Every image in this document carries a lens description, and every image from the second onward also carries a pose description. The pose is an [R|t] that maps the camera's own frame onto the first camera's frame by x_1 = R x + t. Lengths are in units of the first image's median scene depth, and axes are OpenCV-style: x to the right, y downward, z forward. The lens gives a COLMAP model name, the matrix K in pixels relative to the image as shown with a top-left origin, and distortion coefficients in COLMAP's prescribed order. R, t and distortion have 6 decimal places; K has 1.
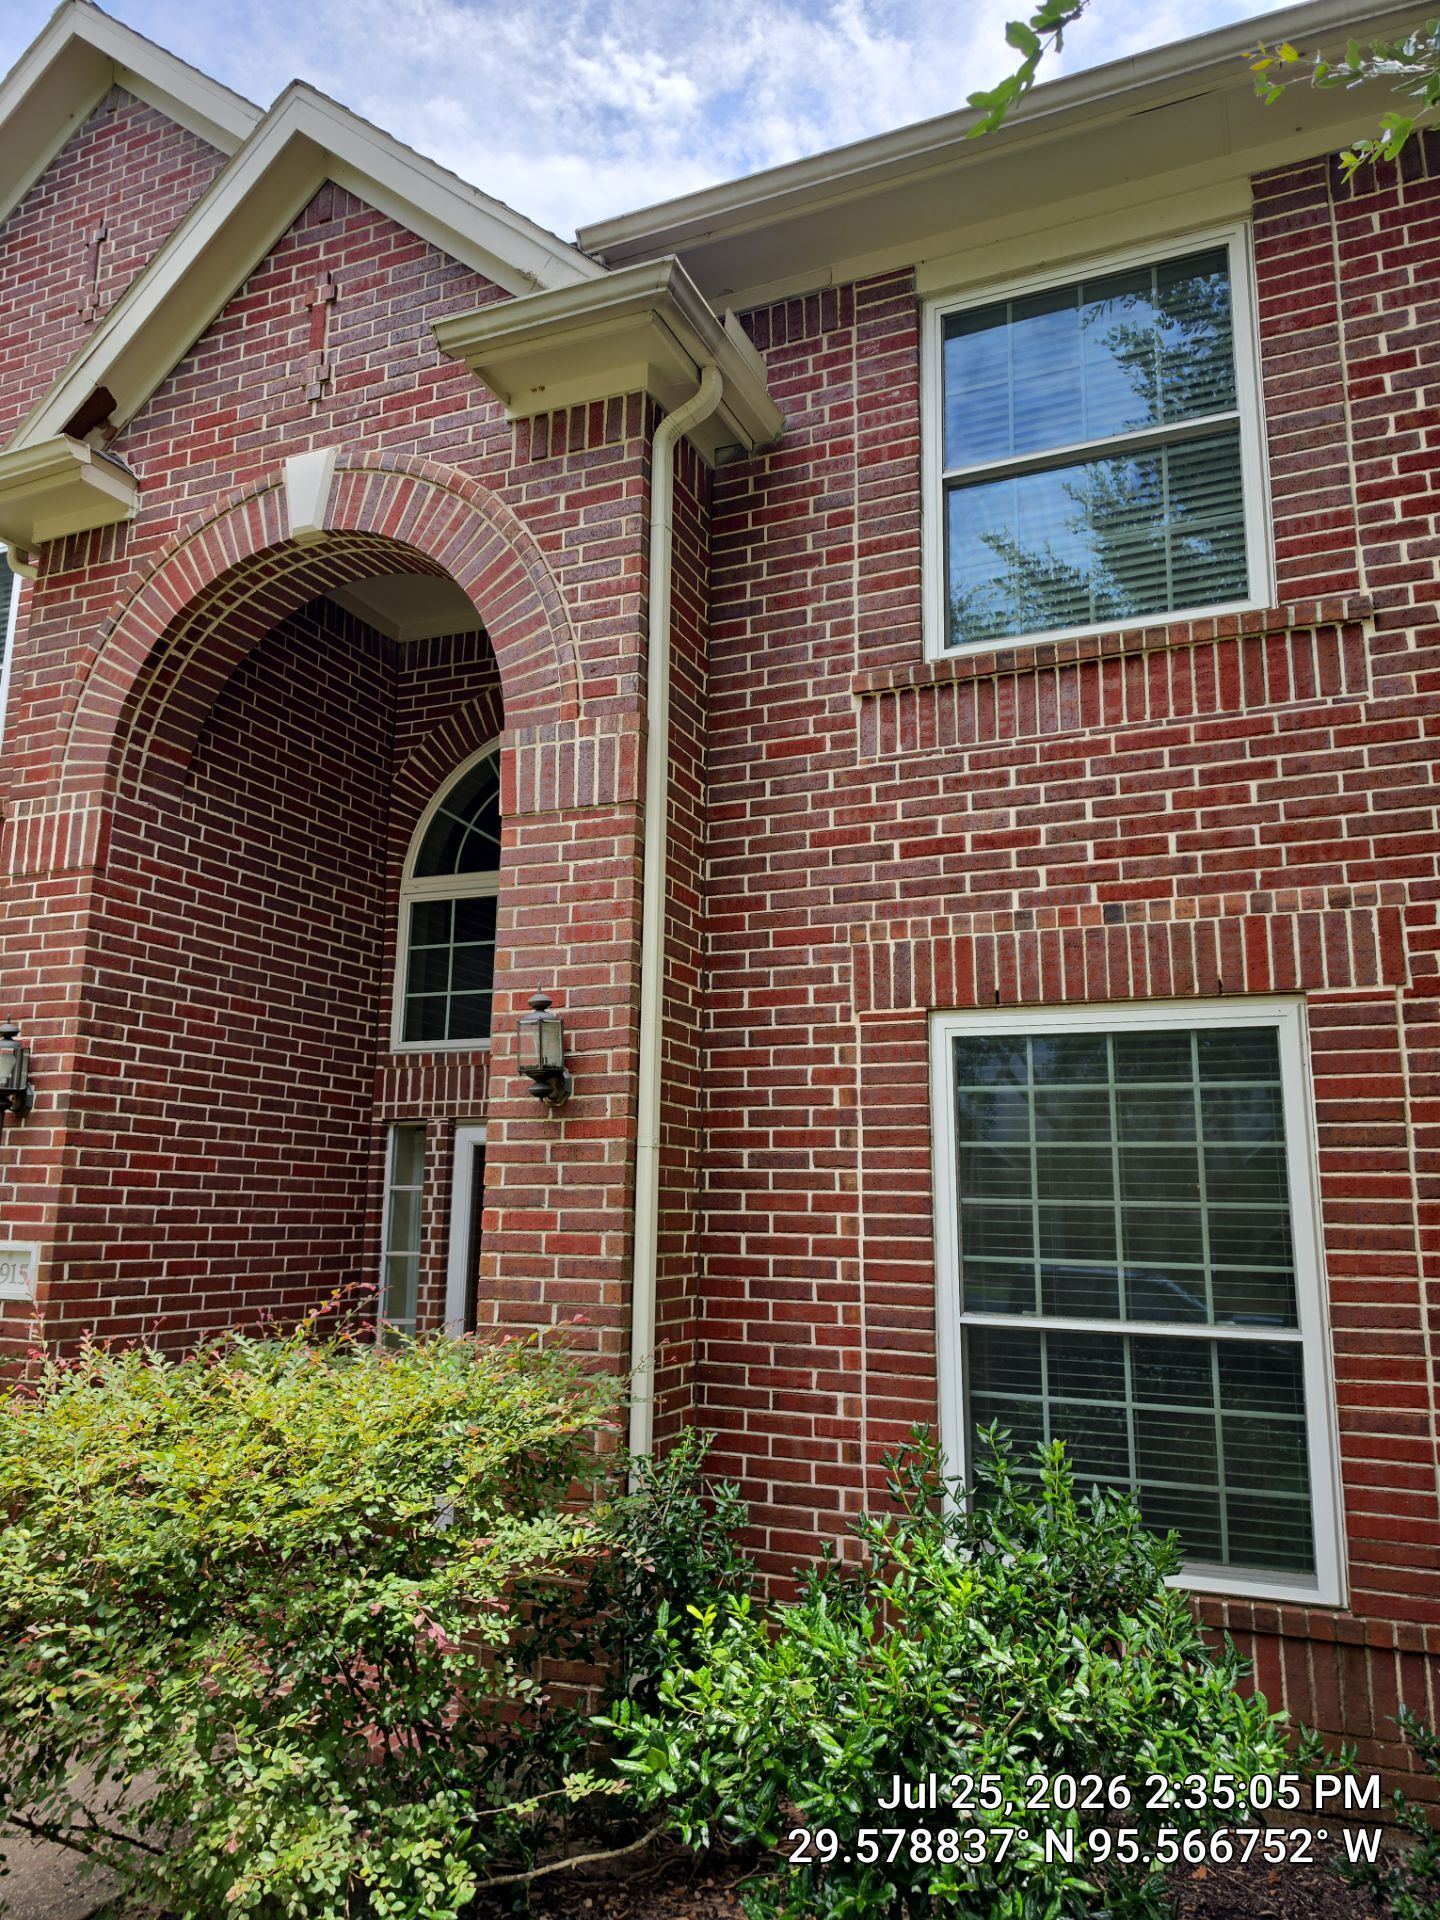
lens RADIAL K [[1408.9, 0, 720.0], [0, 1408.9, 960.0], [0, 0, 1]] dist [0.073715, -0.071648]
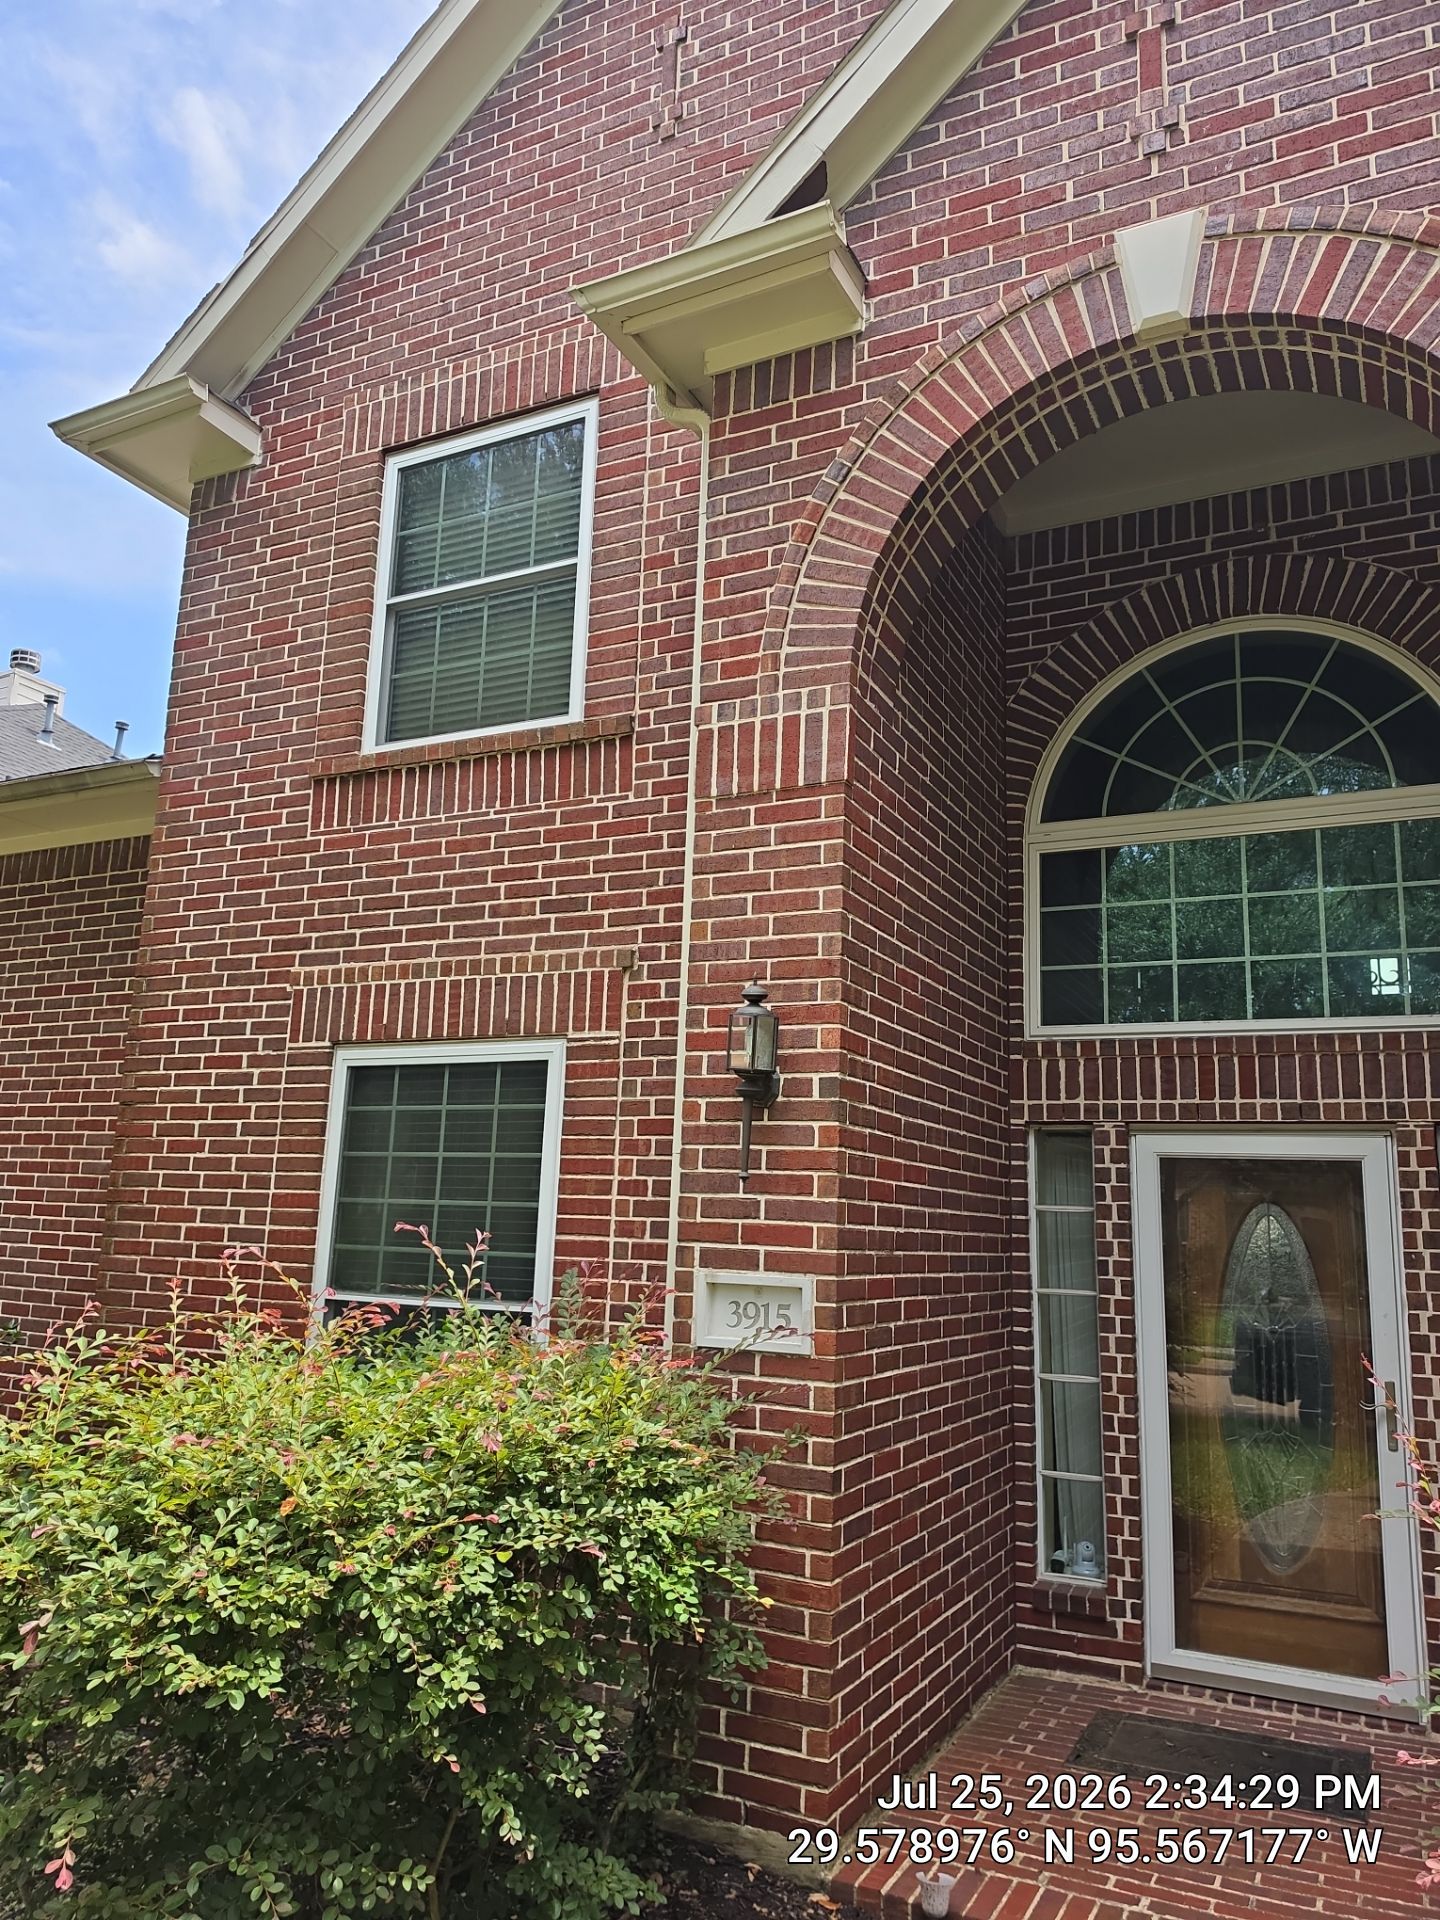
lens RADIAL K [[1393.5, 0, 720.0], [0, 1393.5, 960.0], [0, 0, 1]] dist [0.112669, -0.145420]
pose [[0.998715, 0.009466, -0.049780, -0.404247], [-0.009826, 0.999927, -0.006988, 0.030810], [0.049710, 0.007469, 0.998736, 0.216183]]
